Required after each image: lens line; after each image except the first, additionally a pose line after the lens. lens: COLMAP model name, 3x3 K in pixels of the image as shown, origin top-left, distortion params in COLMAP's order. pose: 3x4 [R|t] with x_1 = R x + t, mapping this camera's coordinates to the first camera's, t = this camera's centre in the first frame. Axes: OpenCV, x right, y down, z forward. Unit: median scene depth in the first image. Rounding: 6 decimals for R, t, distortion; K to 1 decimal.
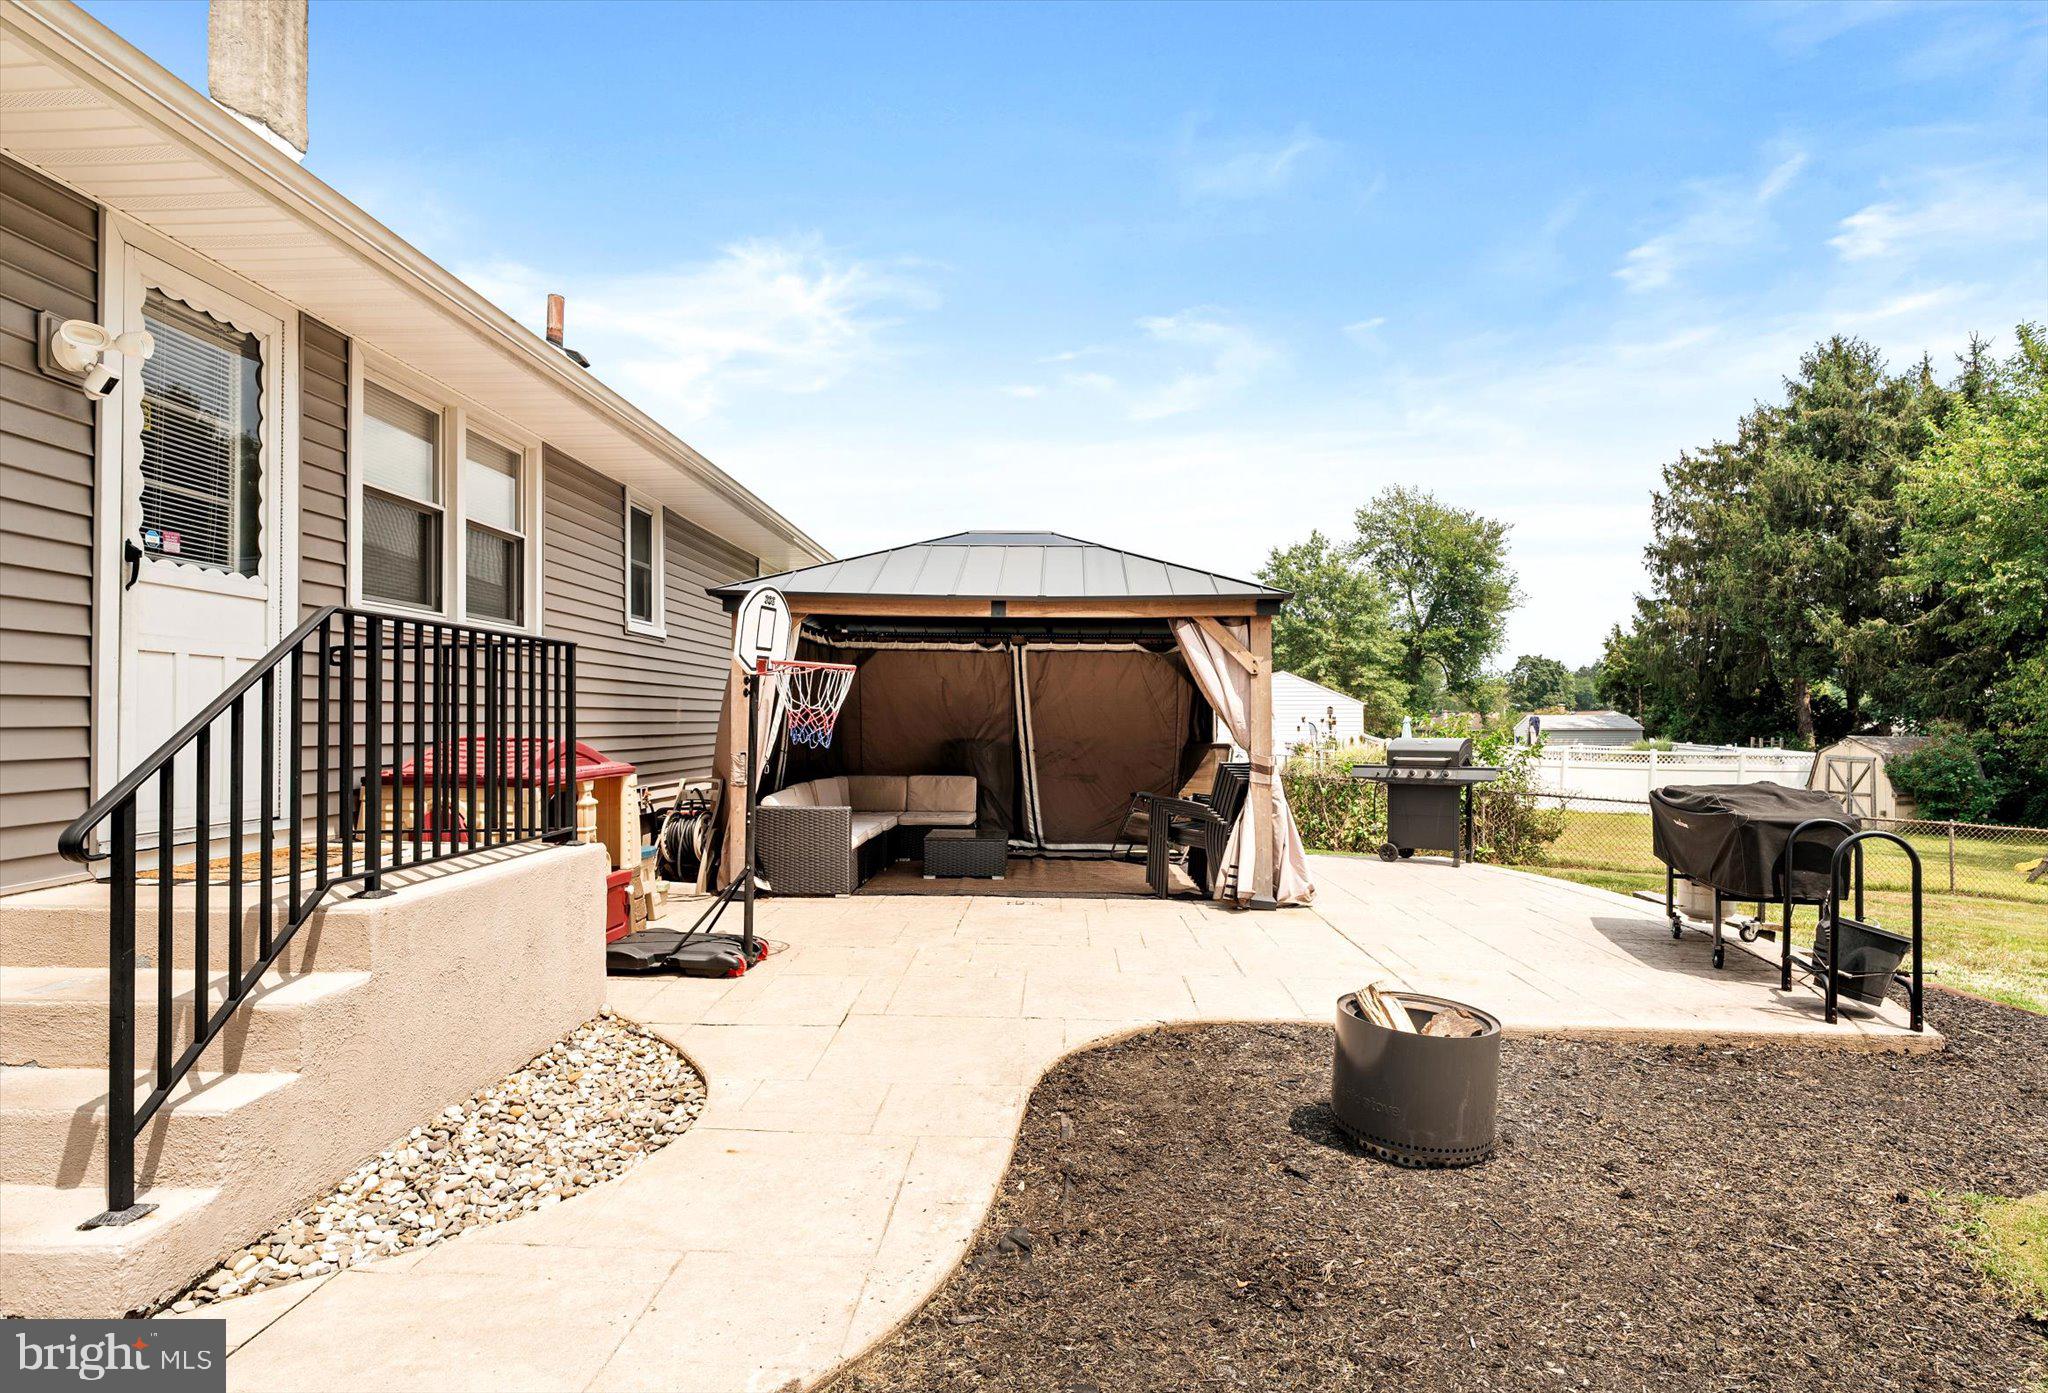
lens RADIAL K [[1106.6, 0, 1015.3], [0, 1106.6, 700.4], [0, 0, 1]] dist [0.006995, 0.001306]
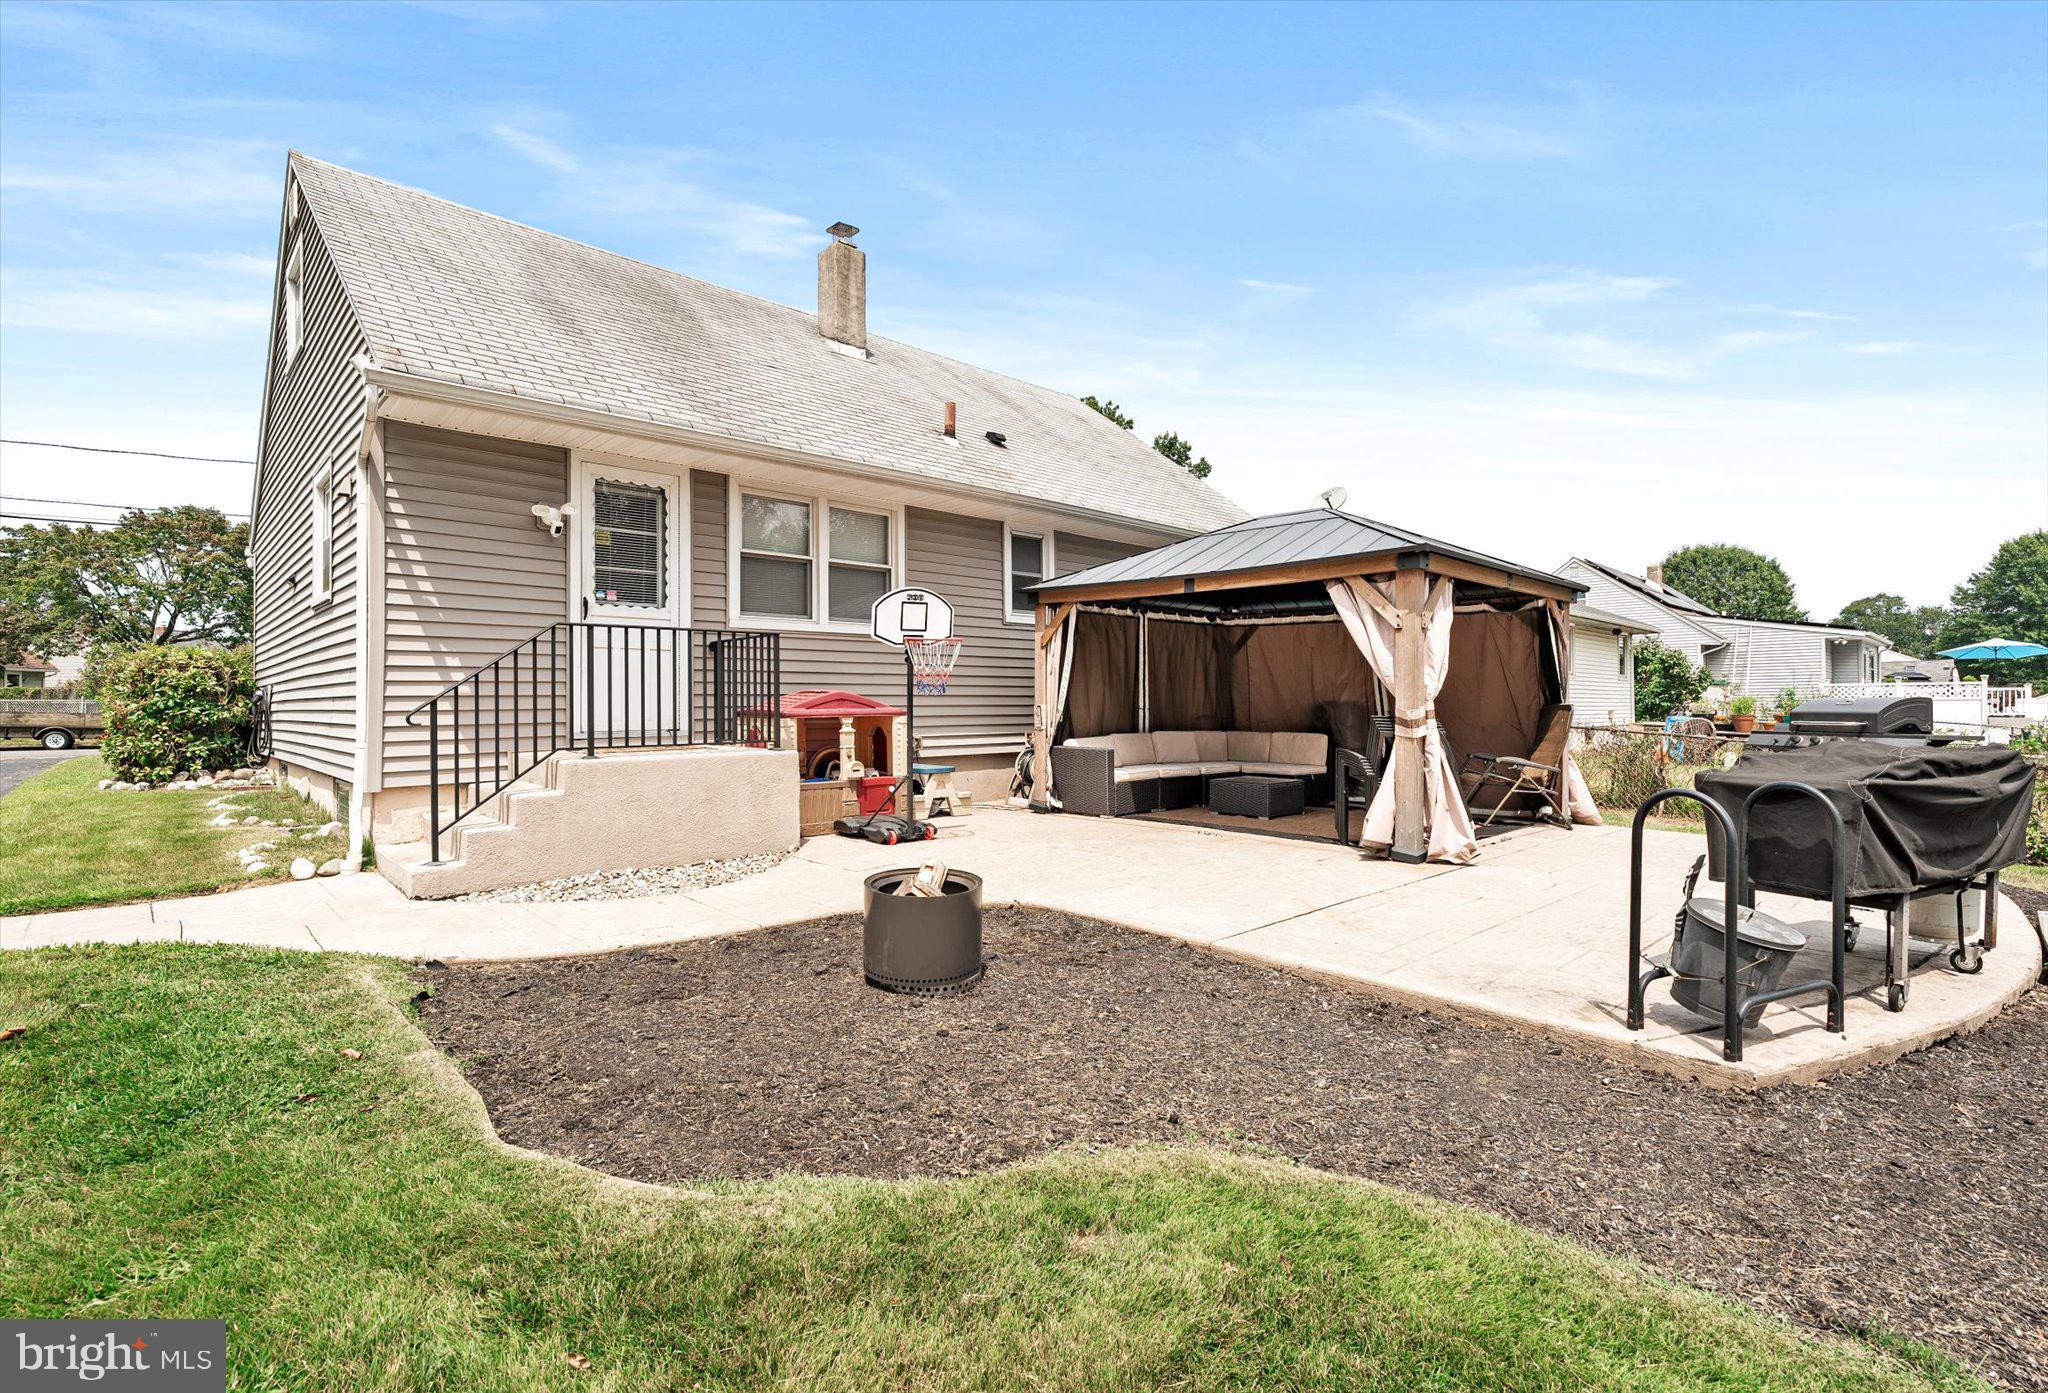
lens RADIAL K [[963.2, 0, 1009.9], [0, 963.2, 703.7], [0, 0, 1]] dist [-0.002494, 0.001968]
pose [[0.705359, -0.000031, -0.708850, 0.598685], [0.015406, 0.999764, 0.015287, 0.026405], [0.708683, -0.021703, 0.705193, 0.132476]]
